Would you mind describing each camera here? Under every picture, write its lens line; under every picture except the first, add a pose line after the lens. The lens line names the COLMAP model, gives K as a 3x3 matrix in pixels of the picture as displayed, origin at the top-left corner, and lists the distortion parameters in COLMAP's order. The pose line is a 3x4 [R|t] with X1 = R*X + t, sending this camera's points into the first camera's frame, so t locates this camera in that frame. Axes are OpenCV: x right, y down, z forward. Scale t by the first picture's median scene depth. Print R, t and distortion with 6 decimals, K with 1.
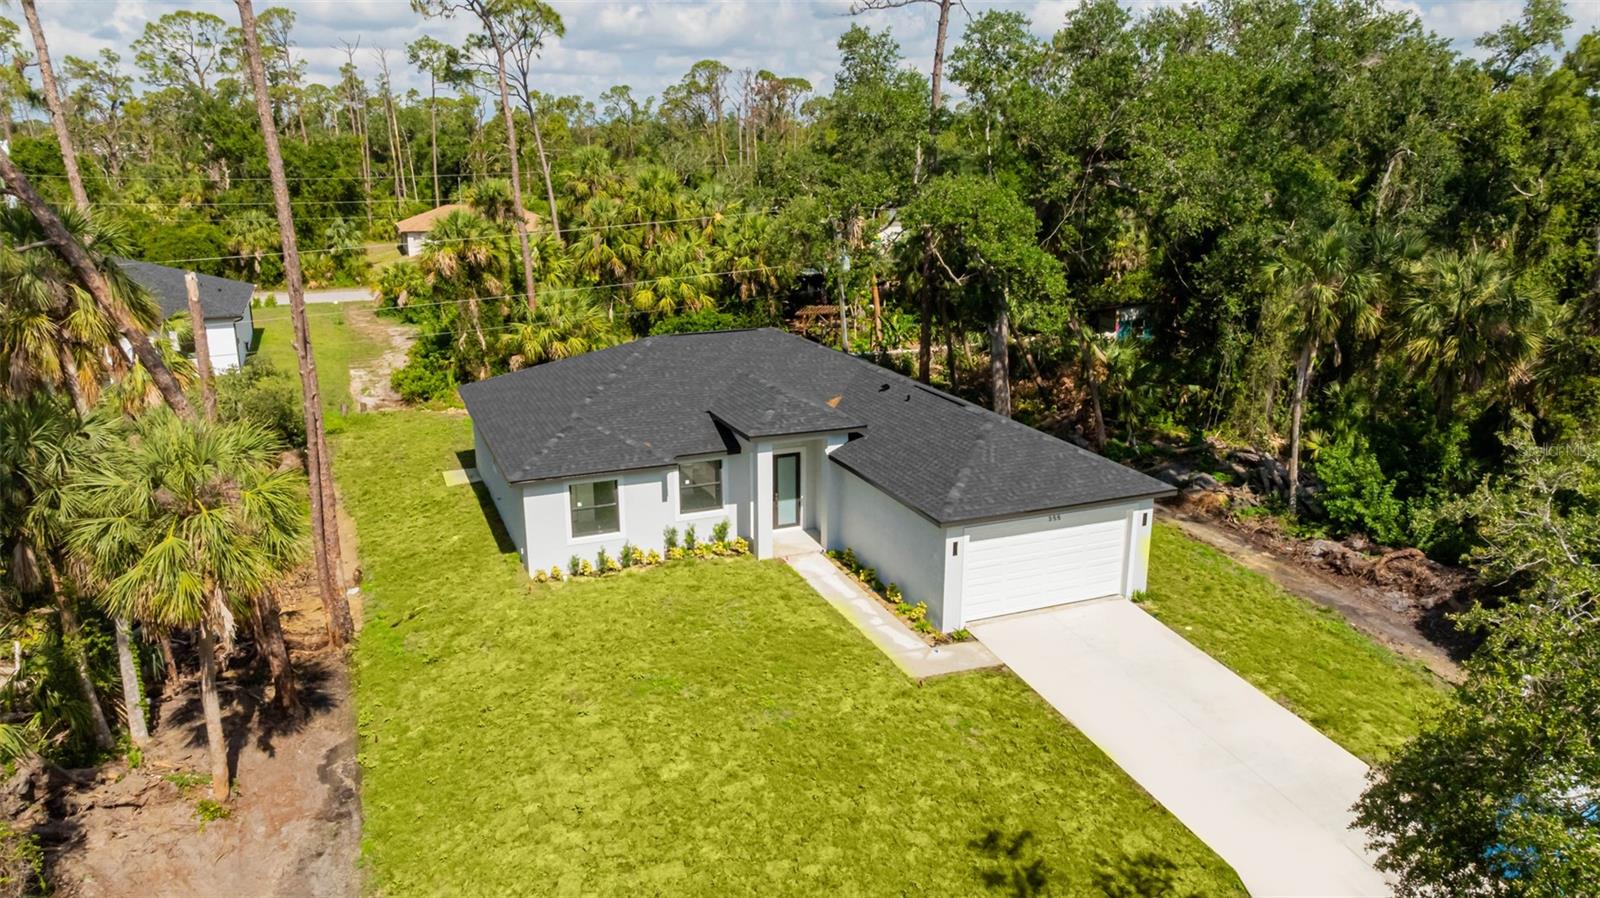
lens RADIAL K [[1133.9, 0, 803.0], [0, 1133.9, 453.8], [0, 0, 1]] dist [-0.029670, 0.014829]
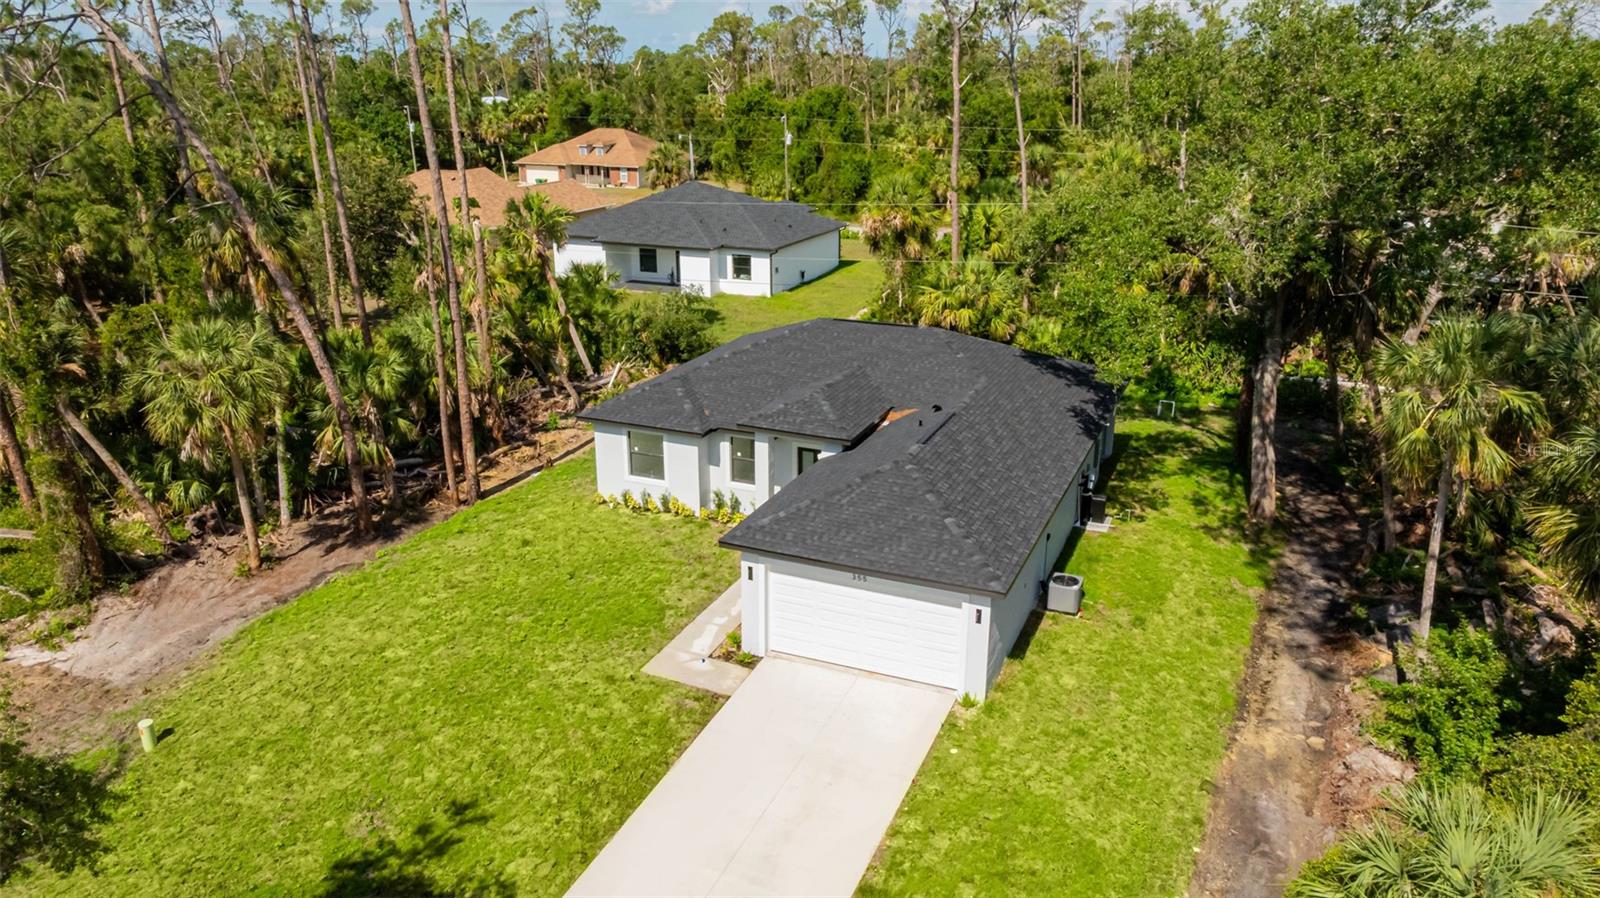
lens RADIAL K [[1133.9, 0, 797.8], [0, 1133.9, 441.5], [0, 0, 1]] dist [-0.029670, 0.014829]
pose [[0.694671, 0.227381, -0.682444, 0.678154], [-0.195786, 0.972675, 0.124788, -0.134073], [0.692171, 0.046926, 0.720207, 0.252517]]
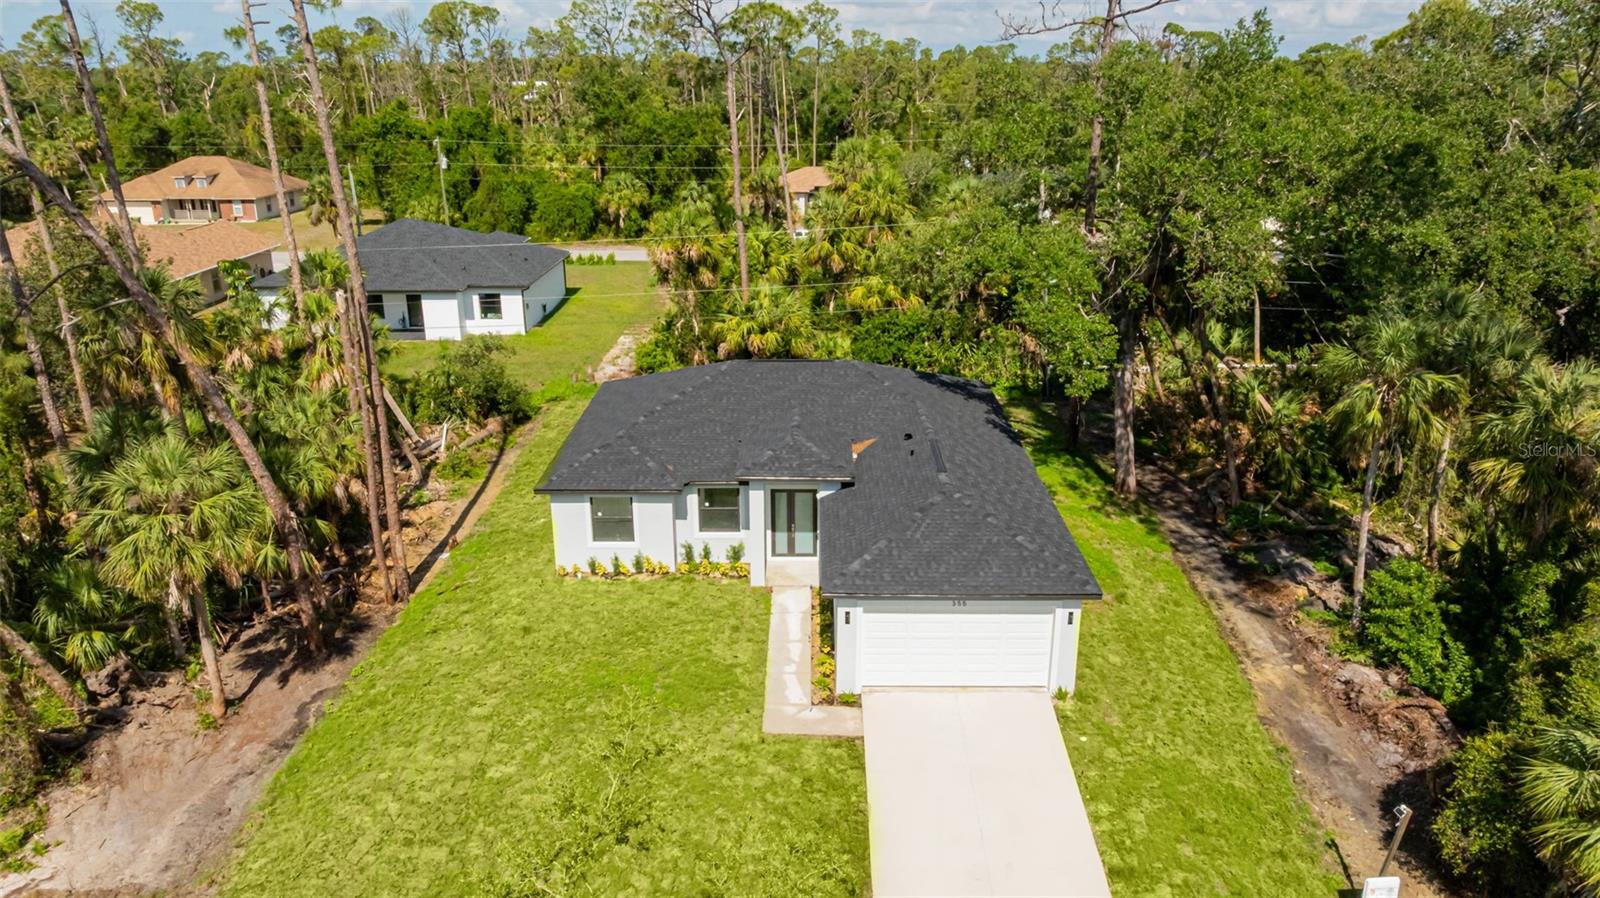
lens RADIAL K [[1133.9, 0, 801.1], [0, 1133.9, 451.0], [0, 0, 1]] dist [-0.029670, 0.014829]
pose [[0.919559, 0.124293, -0.372777, 0.386396], [-0.103802, 0.991794, 0.074631, -0.118427], [0.378994, -0.029932, 0.924915, 0.015888]]
